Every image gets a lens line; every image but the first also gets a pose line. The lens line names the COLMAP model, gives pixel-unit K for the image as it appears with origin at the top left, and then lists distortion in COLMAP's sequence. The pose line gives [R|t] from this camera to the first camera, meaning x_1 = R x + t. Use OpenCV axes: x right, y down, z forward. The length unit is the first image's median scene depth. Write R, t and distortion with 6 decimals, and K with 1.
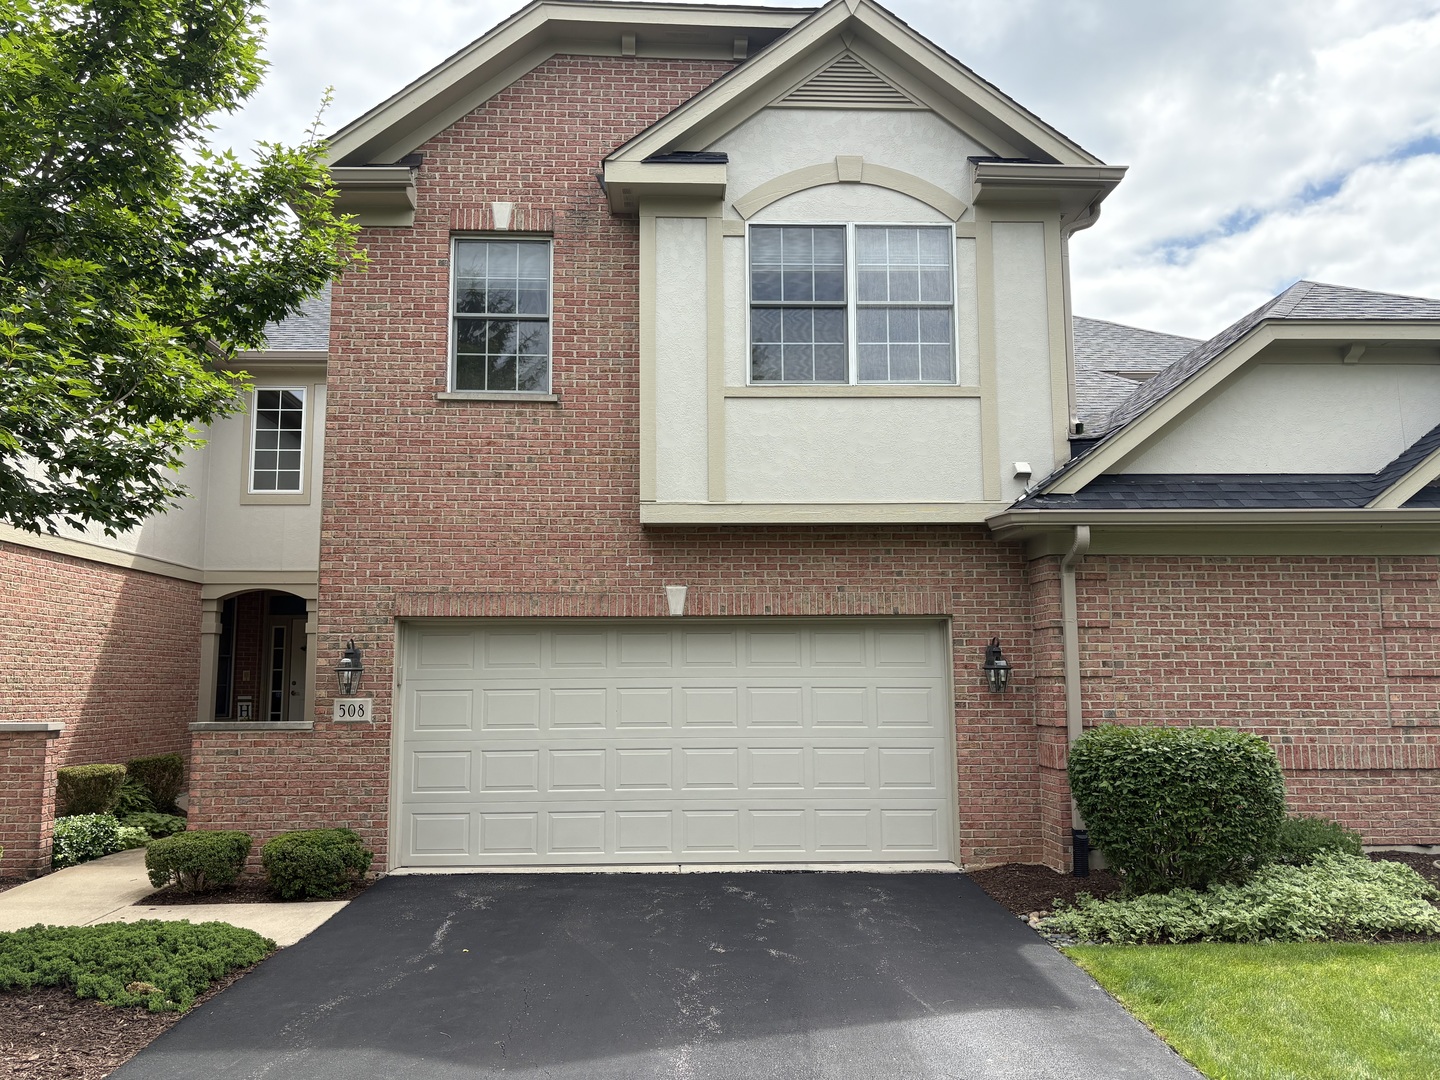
lens RADIAL K [[1081.4, 0, 721.7], [0, 1081.4, 544.3], [0, 0, 1]] dist [0.006797, -0.007025]
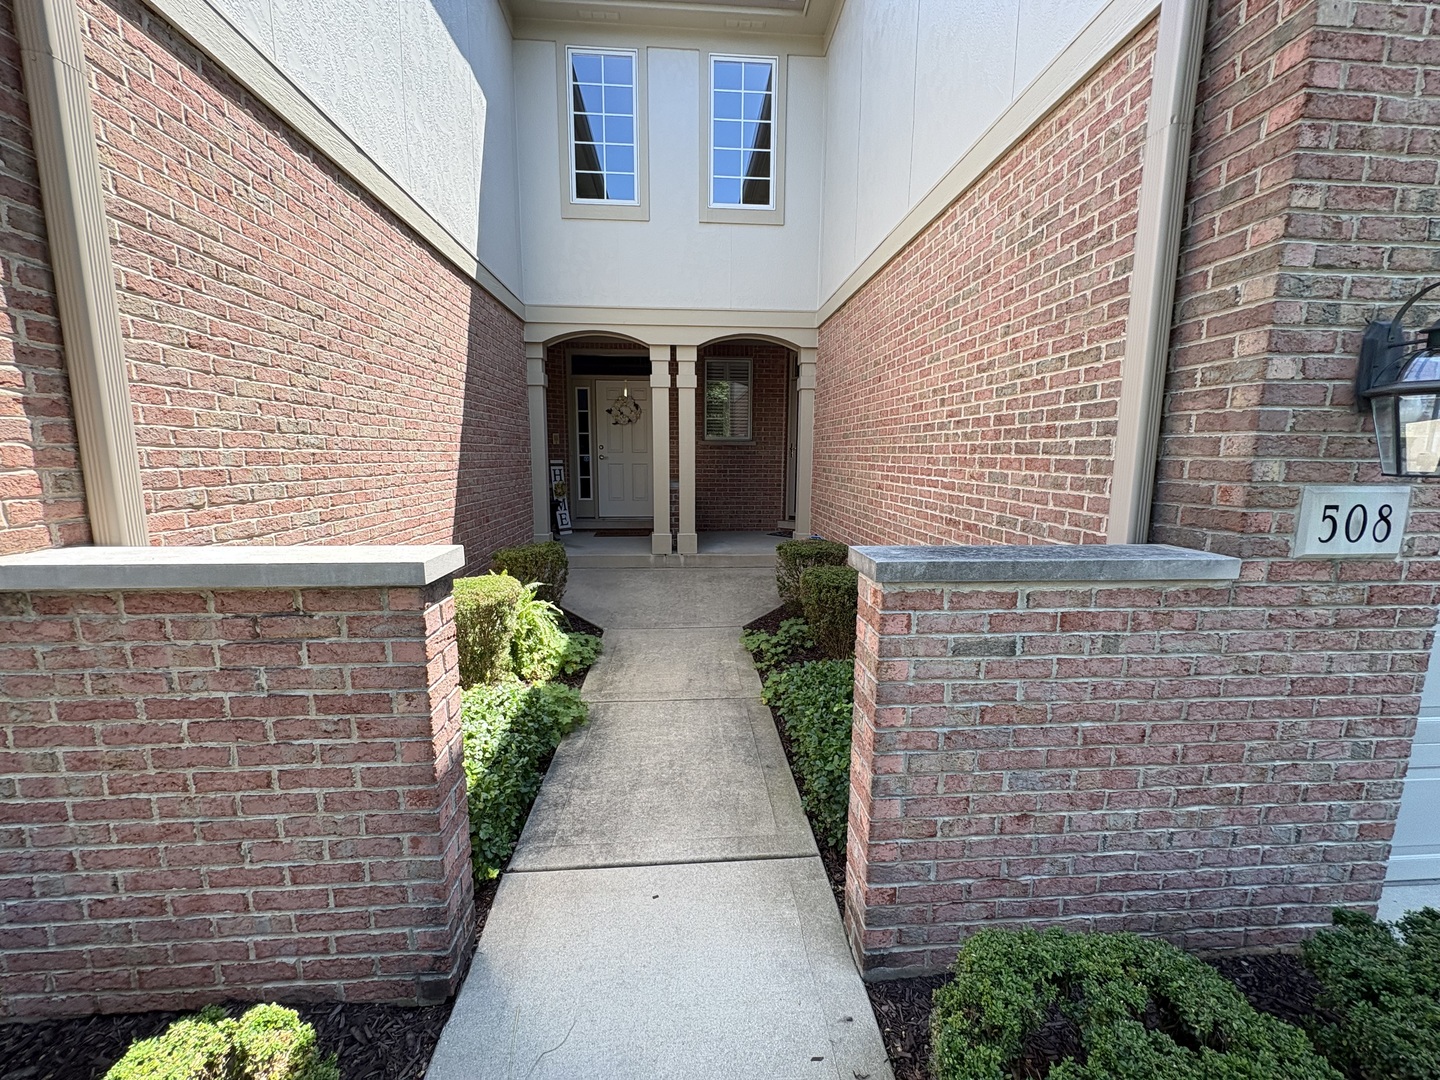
lens RADIAL K [[580.1, 0, 716.9], [0, 580.1, 538.2], [0, 0, 1]] dist [0.001409, 0.000194]
pose [[0.999762, 0.009825, 0.019460, -0.536416], [-0.014724, 0.962625, 0.270438, 0.113754], [-0.016076, -0.270660, 0.962541, 0.835444]]
